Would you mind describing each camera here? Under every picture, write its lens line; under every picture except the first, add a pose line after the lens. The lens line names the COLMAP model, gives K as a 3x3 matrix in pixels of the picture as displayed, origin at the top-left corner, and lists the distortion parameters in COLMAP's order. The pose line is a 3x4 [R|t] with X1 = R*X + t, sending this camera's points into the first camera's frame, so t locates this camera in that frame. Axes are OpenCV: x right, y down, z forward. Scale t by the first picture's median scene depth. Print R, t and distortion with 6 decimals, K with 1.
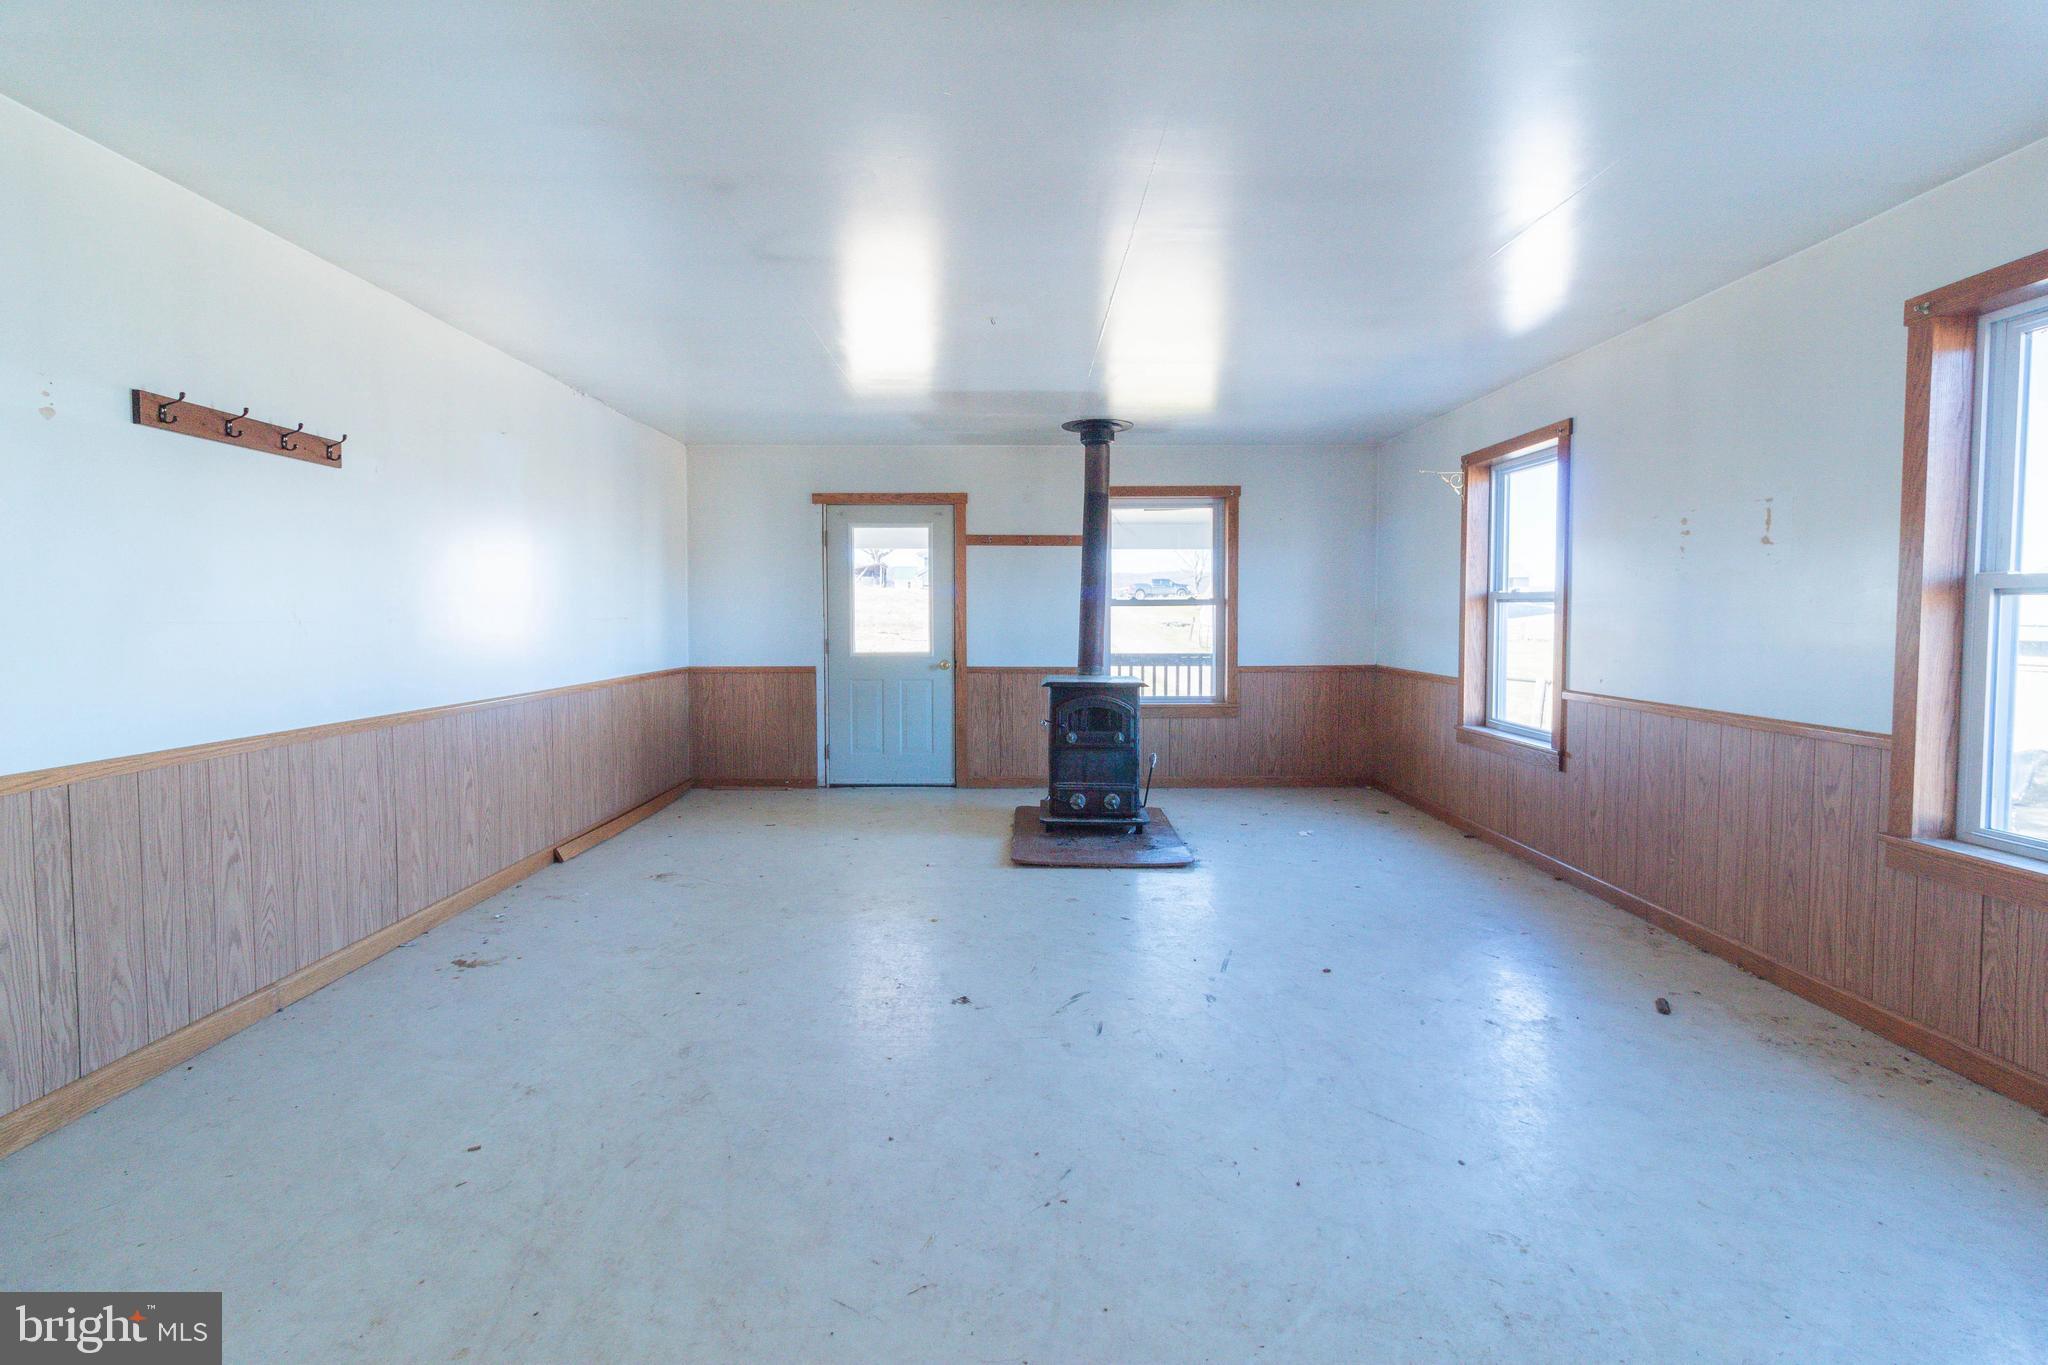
lens RADIAL K [[944.1, 0, 1033.7], [0, 944.1, 653.5], [0, 0, 1]] dist [0.000165, 0.000939]
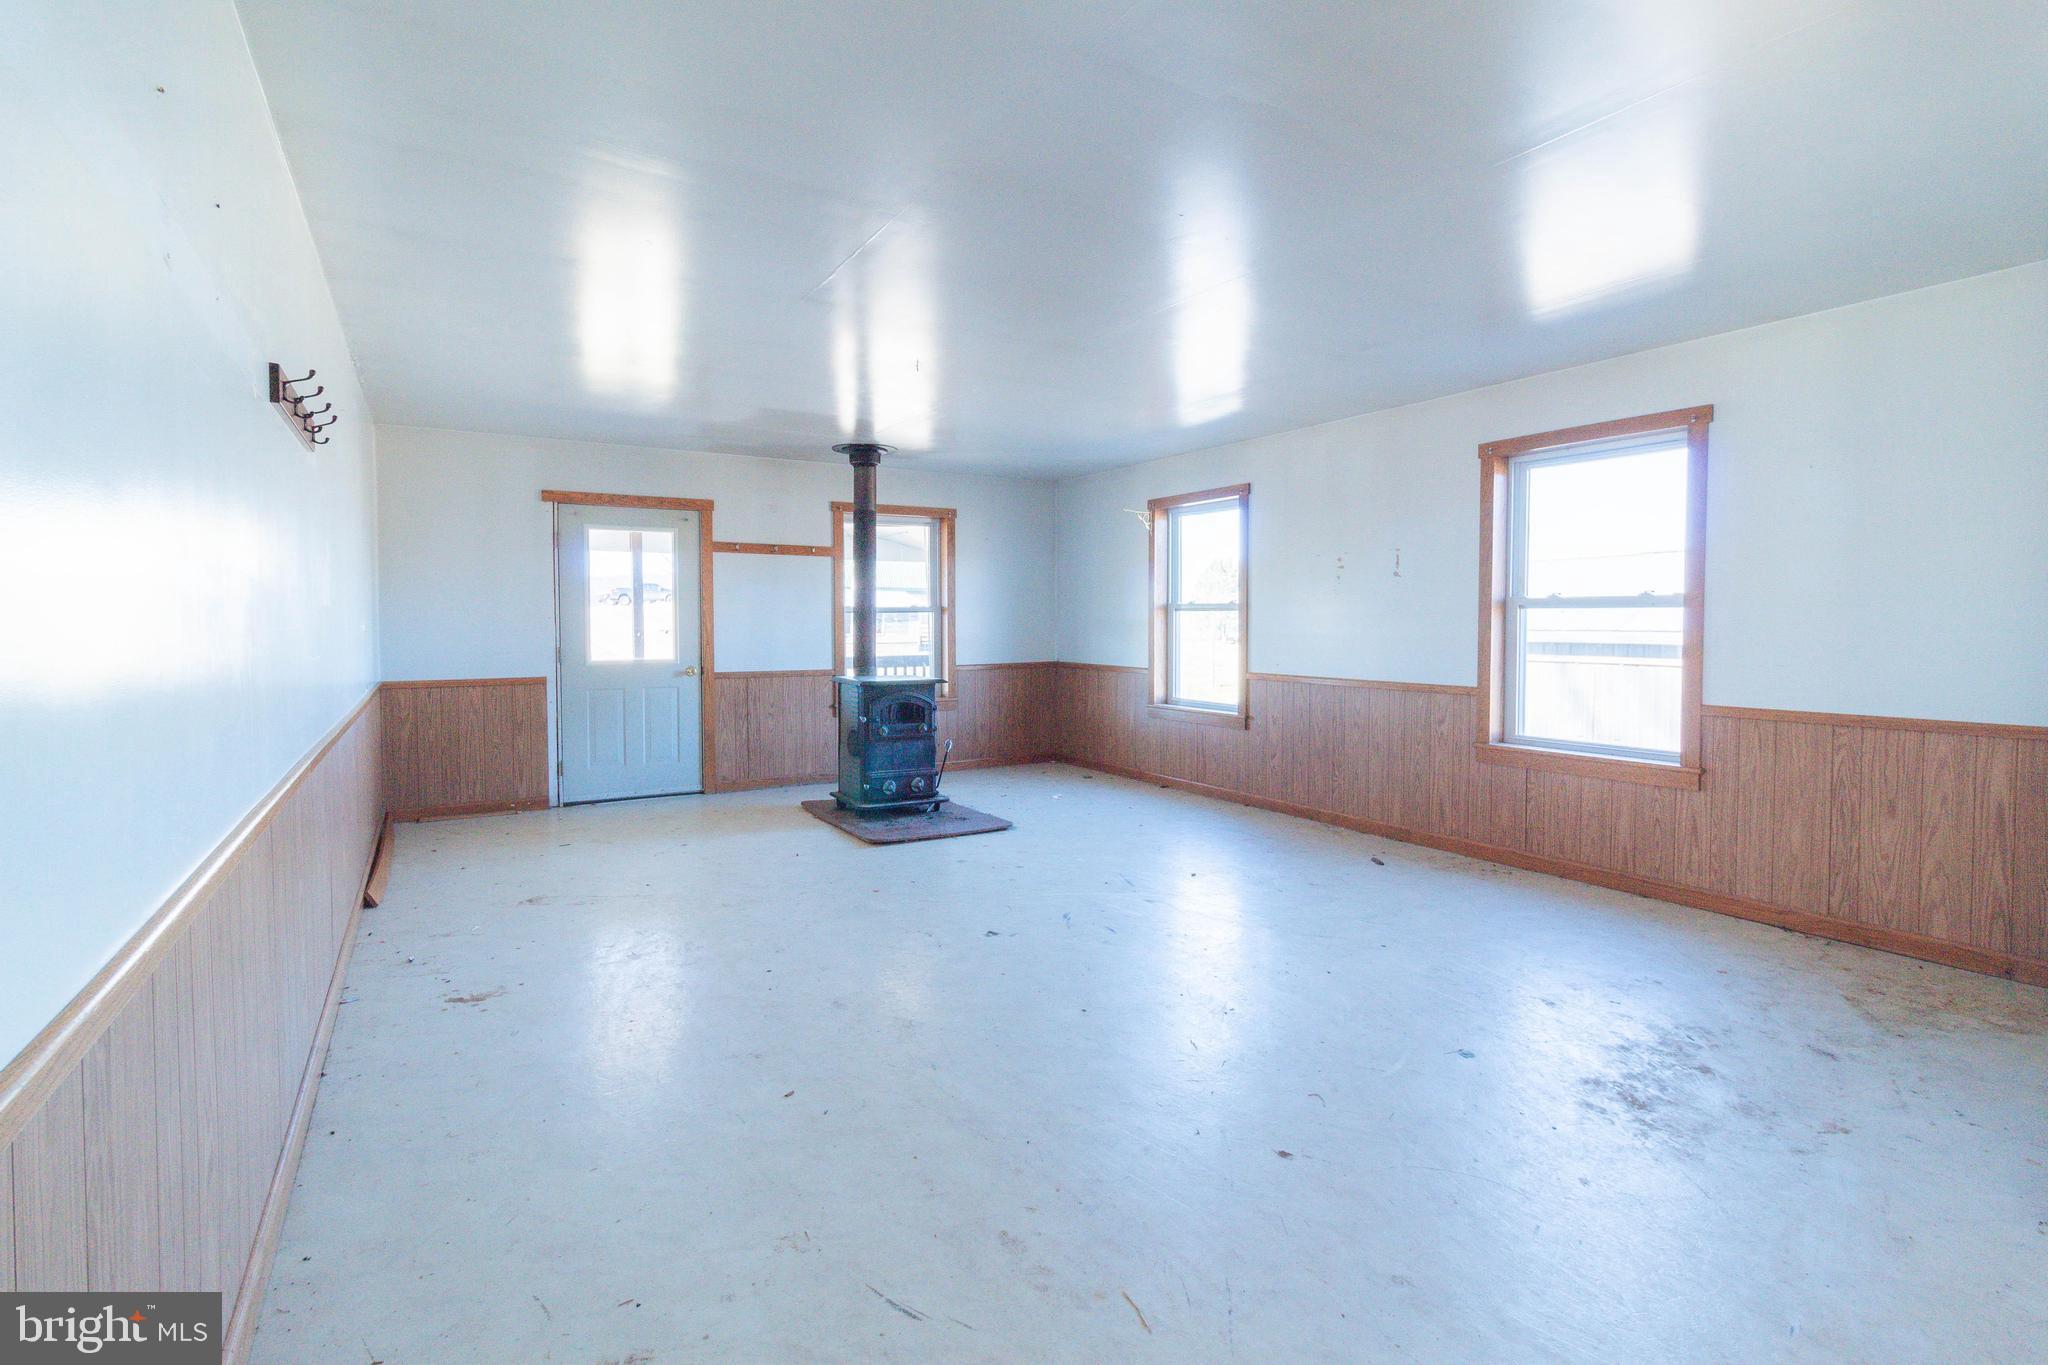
lens RADIAL K [[944.1, 0, 1033.7], [0, 944.1, 653.5], [0, 0, 1]] dist [0.000165, 0.000939]
pose [[0.857460, -0.019447, 0.514183, -0.333607], [0.022995, 0.999735, -0.000537, 0.002388], [-0.514036, 0.012284, 0.857681, -0.044144]]
